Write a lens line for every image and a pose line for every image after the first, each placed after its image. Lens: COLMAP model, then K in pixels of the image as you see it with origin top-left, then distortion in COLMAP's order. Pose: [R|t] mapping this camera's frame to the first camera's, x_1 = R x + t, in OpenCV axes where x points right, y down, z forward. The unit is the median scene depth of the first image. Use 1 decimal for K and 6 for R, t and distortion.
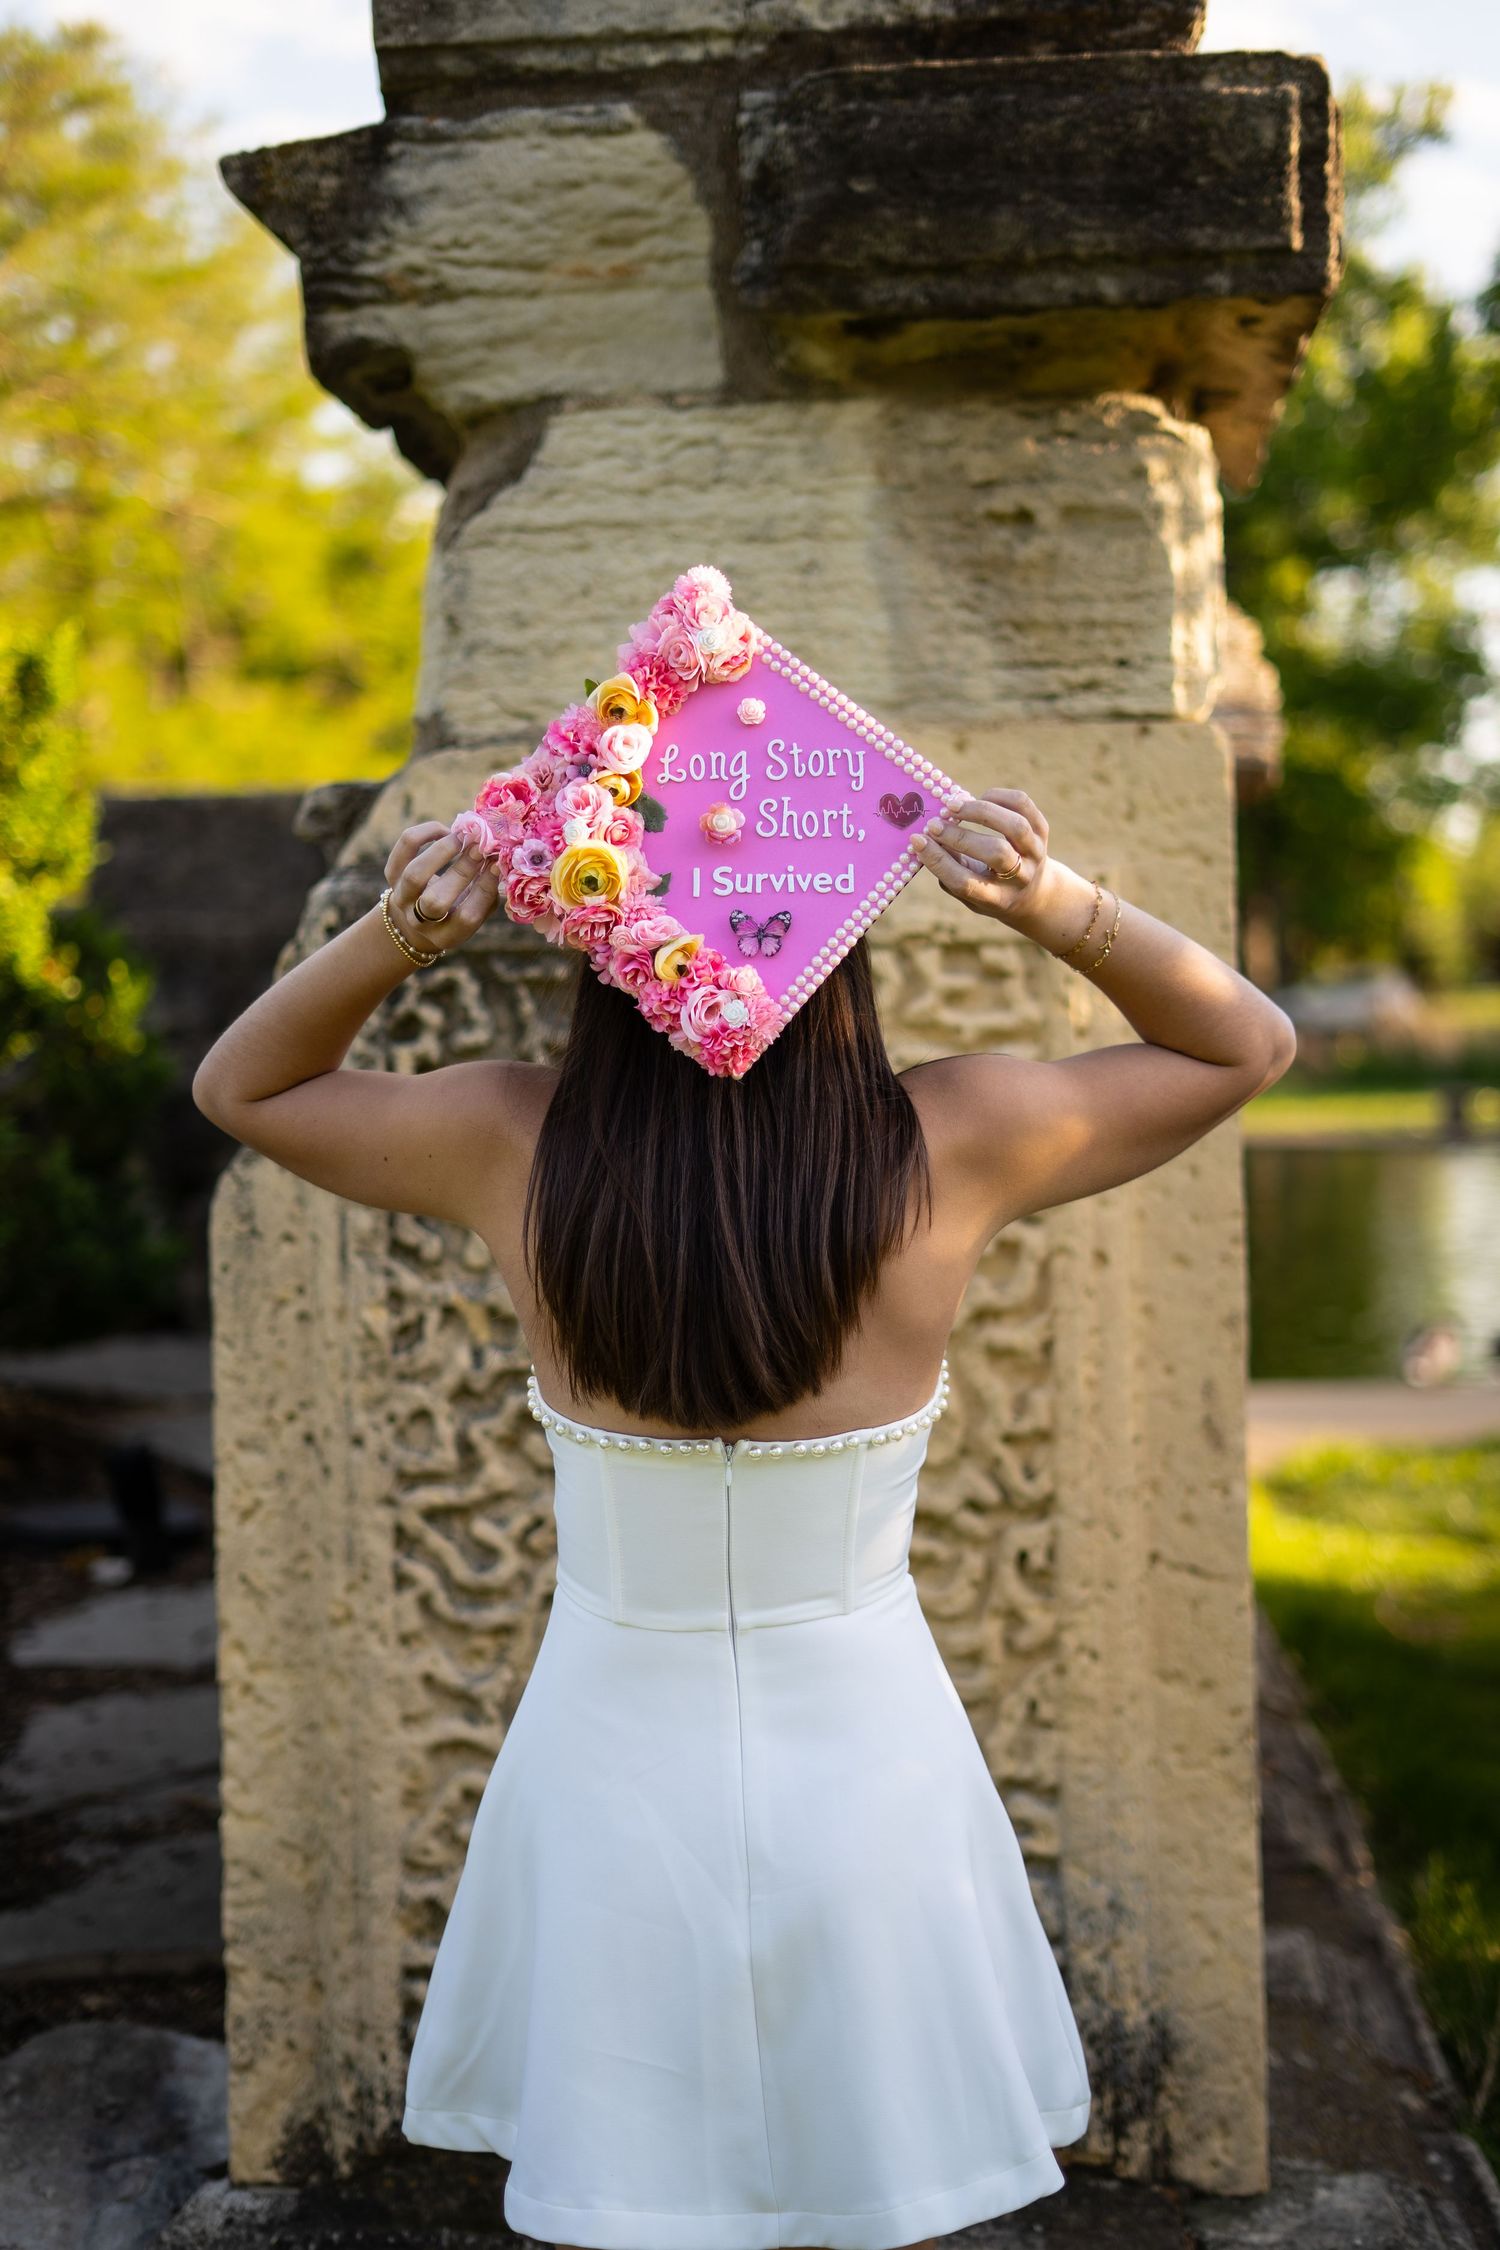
lens RADIAL K [[3856.7, 0, 669.8], [0, 3856.7, 782.9], [0, 0, 1]] dist [-0.030503, 0.047841]
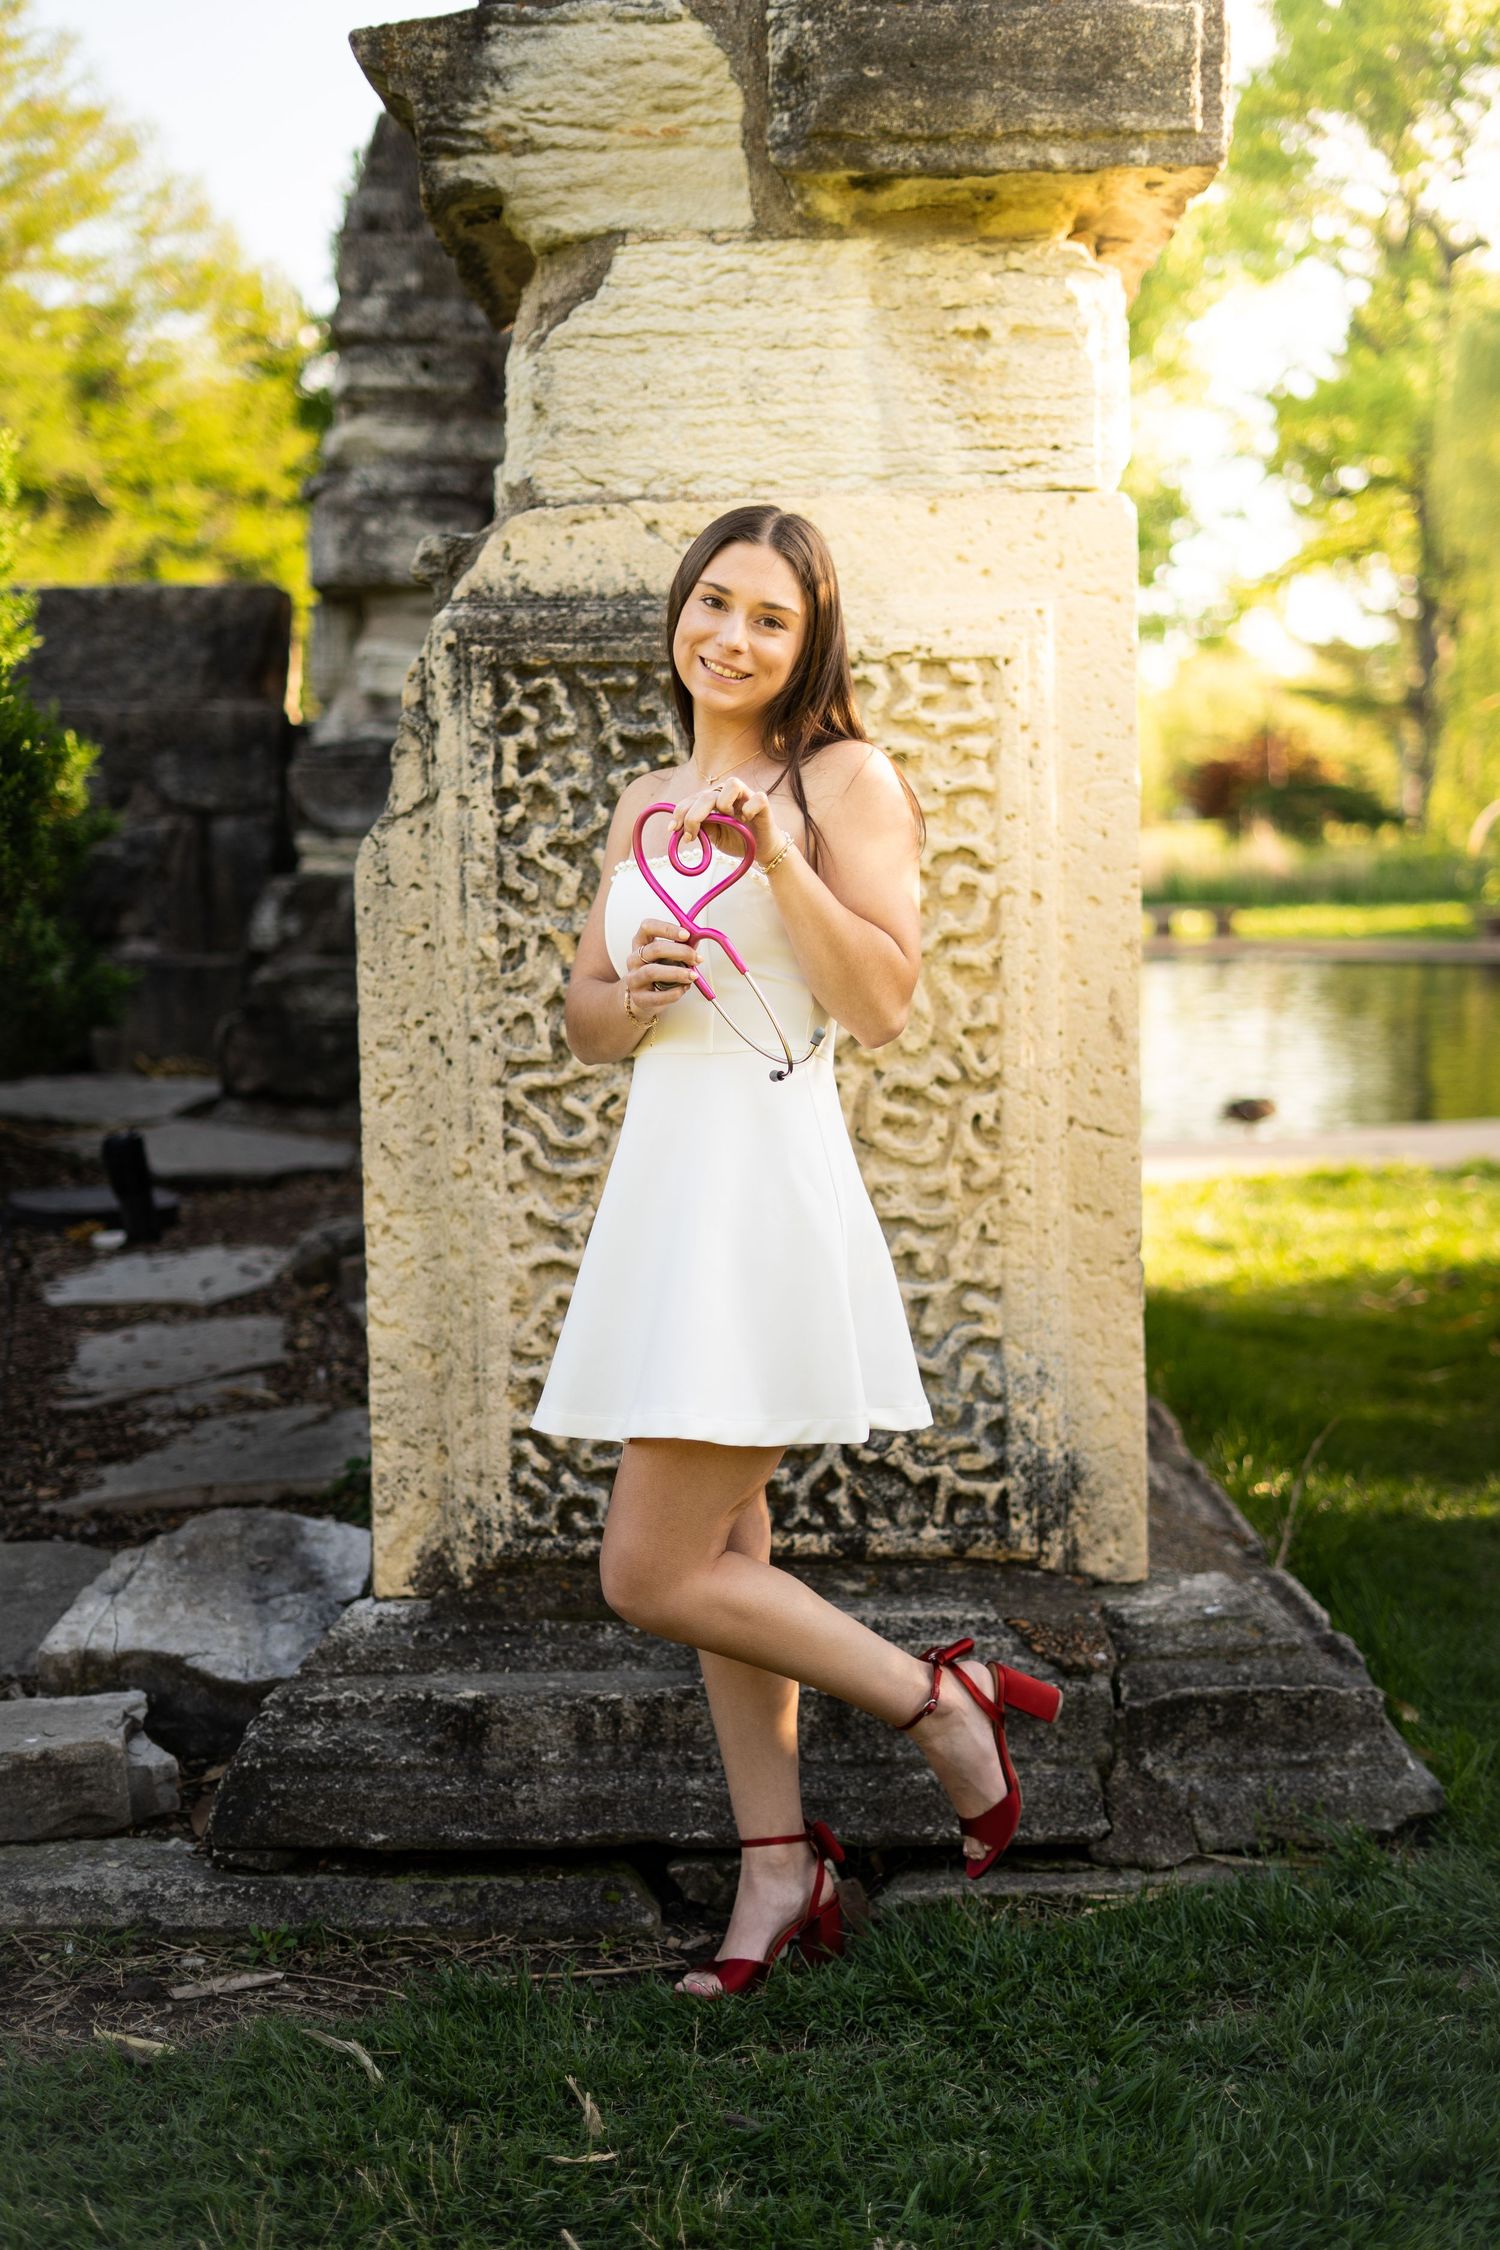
lens RADIAL K [[4216.6, 0, 787.8], [0, 4216.6, 1191.4], [0, 0, 1]] dist [-0.019142, -0.001330]
pose [[0.991097, -0.007255, 0.132944, -0.166054], [-0.009385, 0.992223, 0.124116, 0.043030], [-0.132811, -0.124258, 0.983321, -0.432558]]
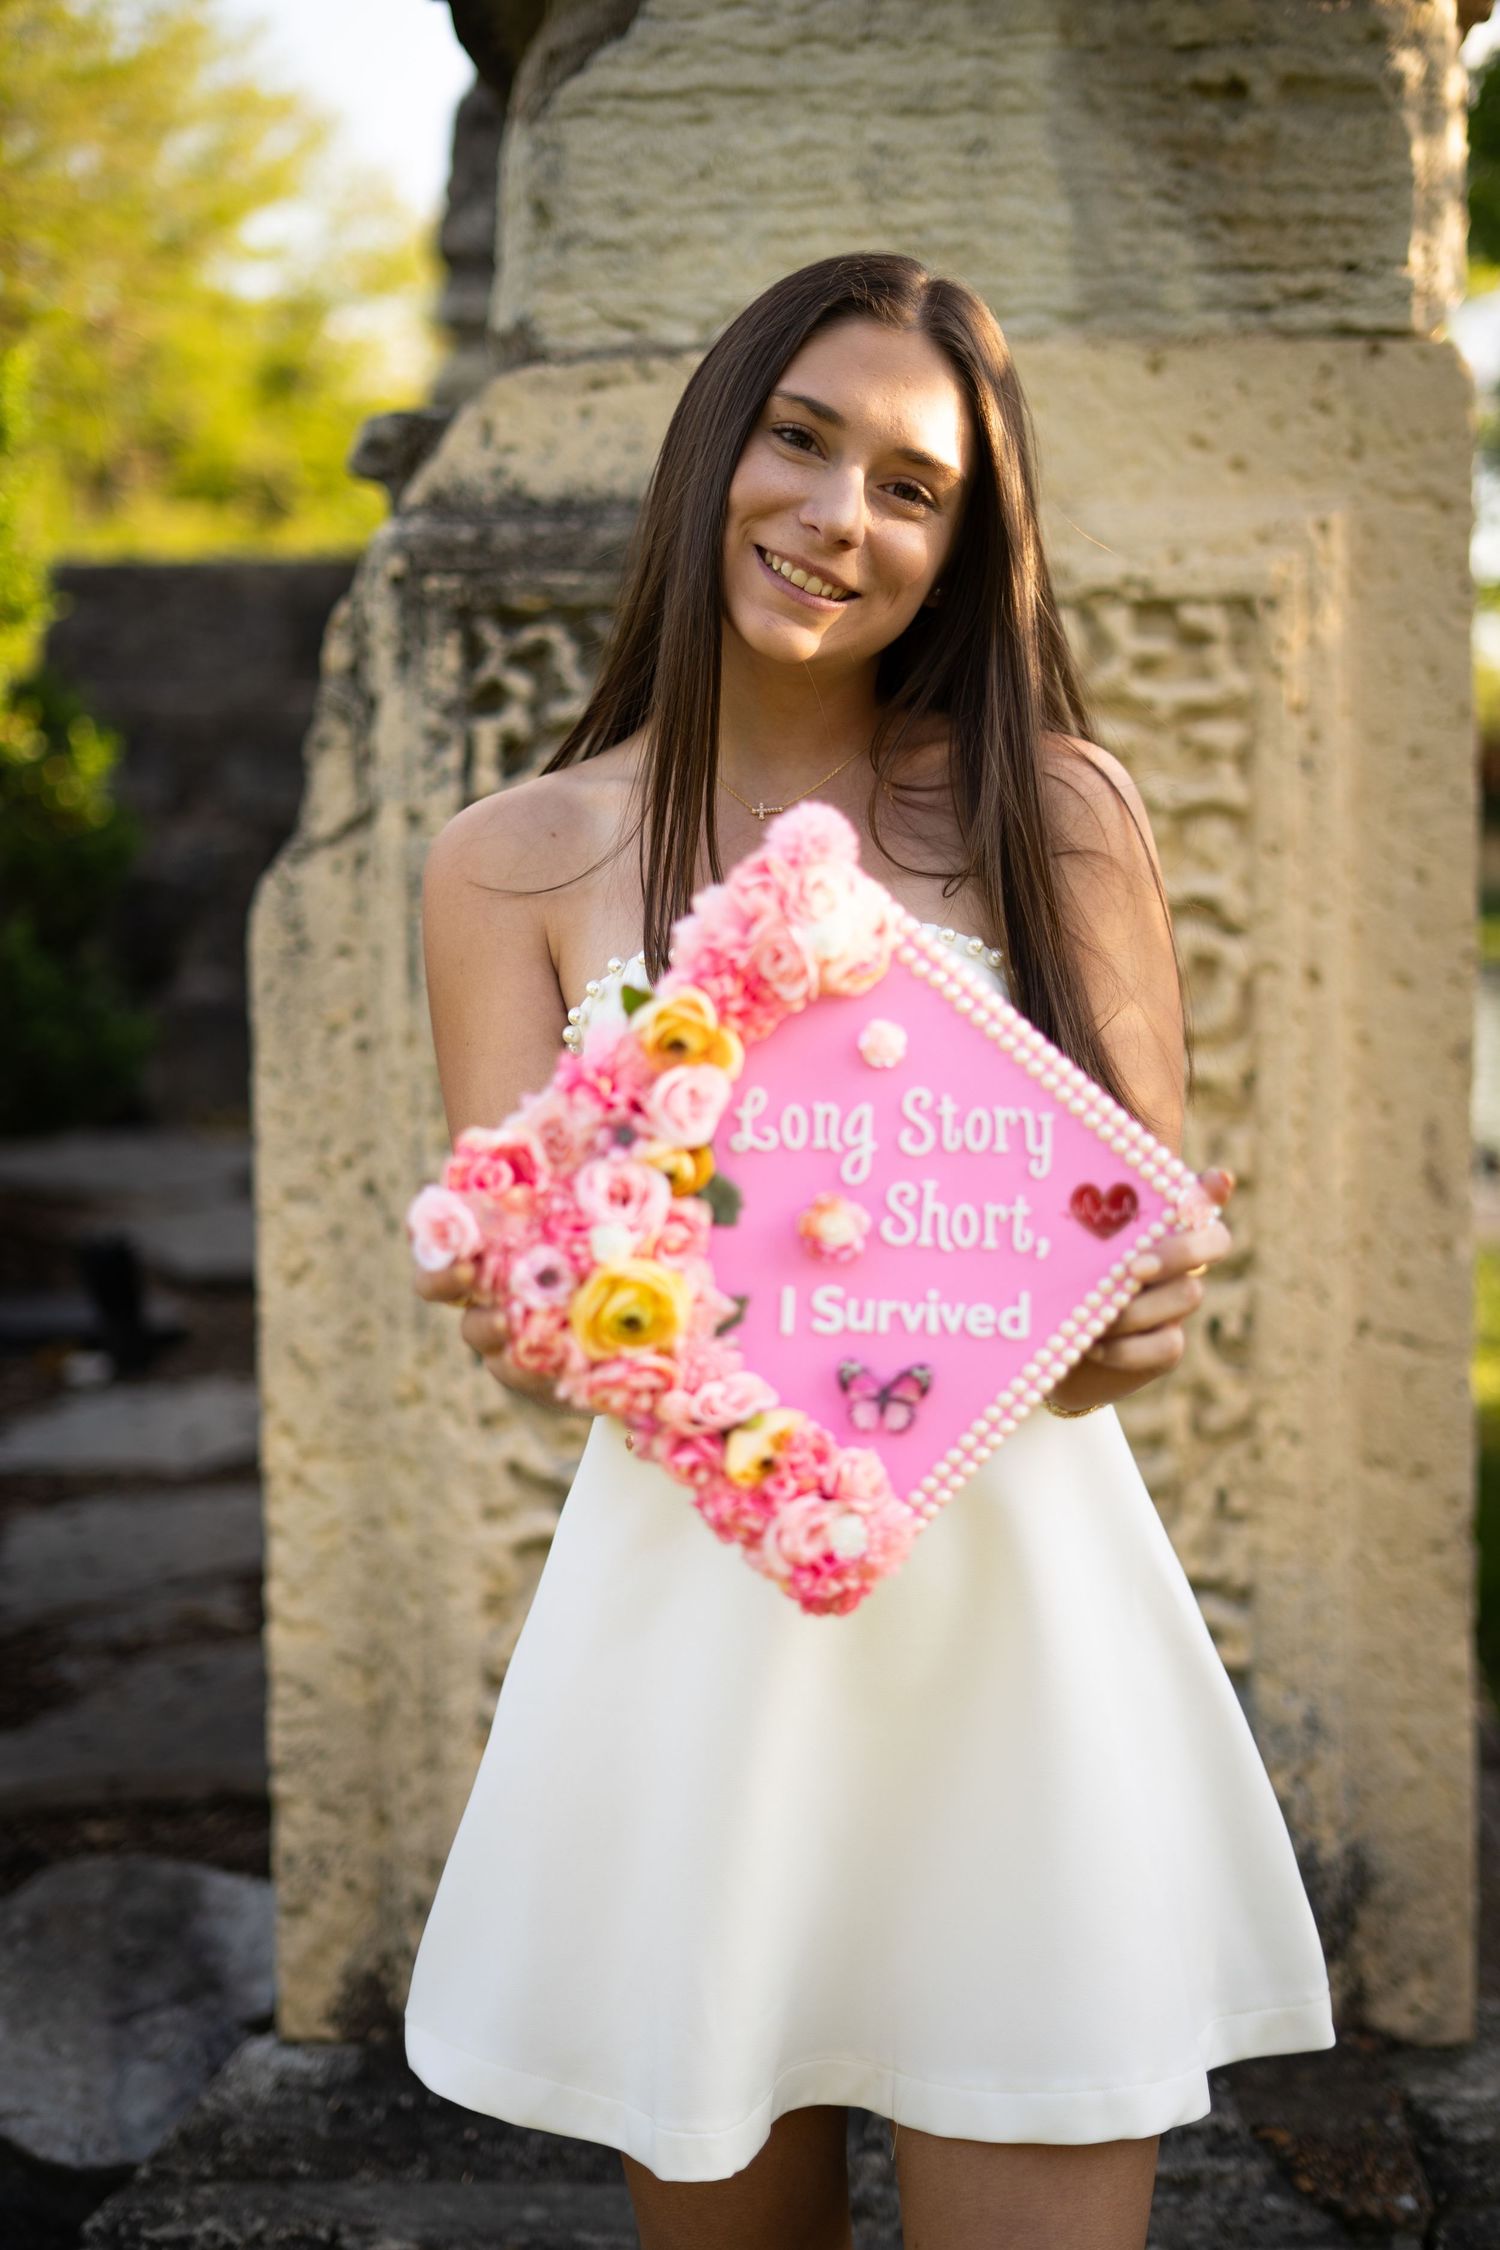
lens RADIAL K [[3618.3, 0, 740.7], [0, 3618.3, 1117.9], [0, 0, 1]] dist [-0.021415, 0.055224]
pose [[0.998443, 0.004794, 0.055575, -0.056859], [-0.011272, 0.993087, 0.116841, 0.061574], [-0.054630, -0.117286, 0.991594, 0.211069]]
